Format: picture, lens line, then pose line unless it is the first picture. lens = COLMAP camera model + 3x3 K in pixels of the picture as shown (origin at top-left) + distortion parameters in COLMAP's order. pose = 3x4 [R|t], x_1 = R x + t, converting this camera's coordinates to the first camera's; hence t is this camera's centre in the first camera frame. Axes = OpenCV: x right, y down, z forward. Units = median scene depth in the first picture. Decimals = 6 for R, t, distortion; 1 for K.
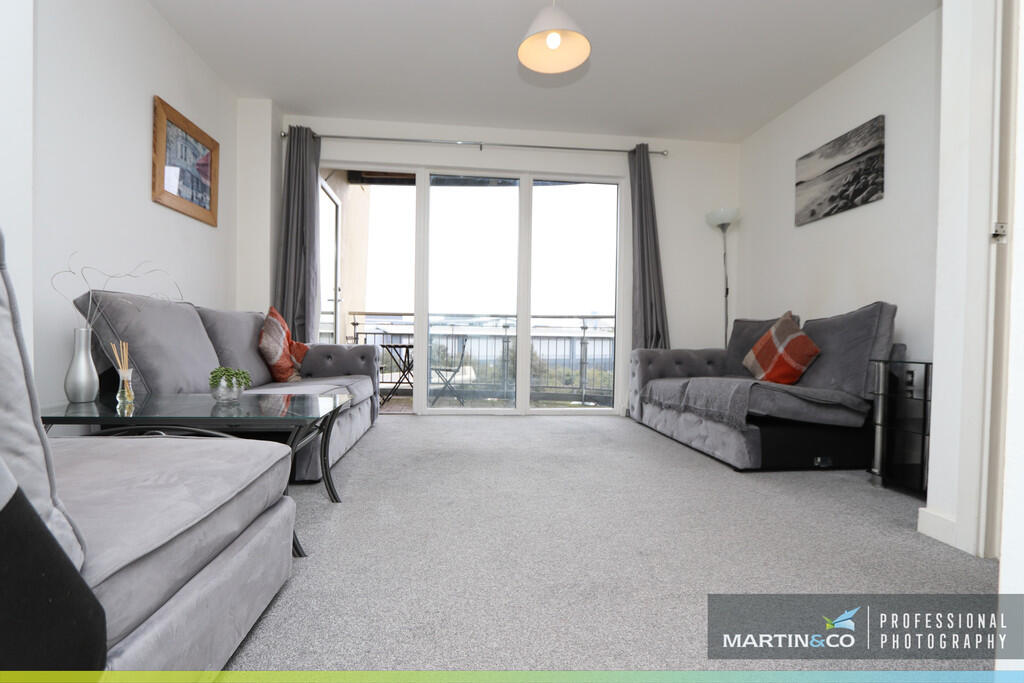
lens RADIAL K [[472.0, 0, 507.4], [0, 472.0, 345.2], [0, 0, 1]] dist [-0.022159, 0.000170]
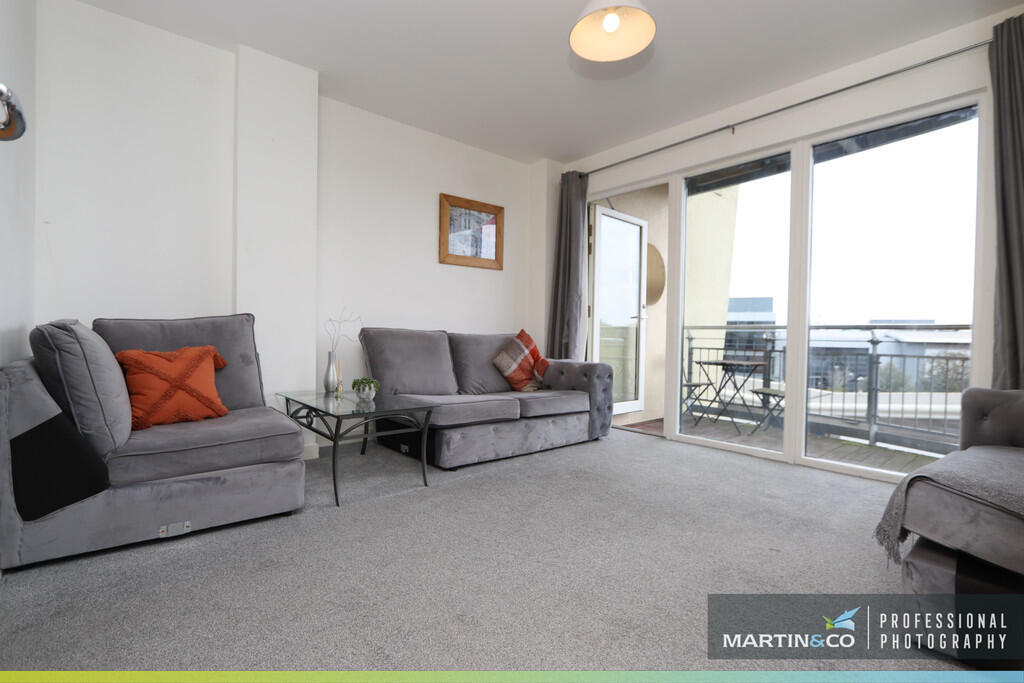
lens RADIAL K [[472.0, 0, 507.4], [0, 472.0, 345.2], [0, 0, 1]] dist [-0.022159, 0.000170]
pose [[0.562350, 0.008860, -0.826852, 0.494778], [-0.022784, 0.999729, -0.004783, -0.032912], [0.826585, 0.021529, 0.562399, 0.258964]]
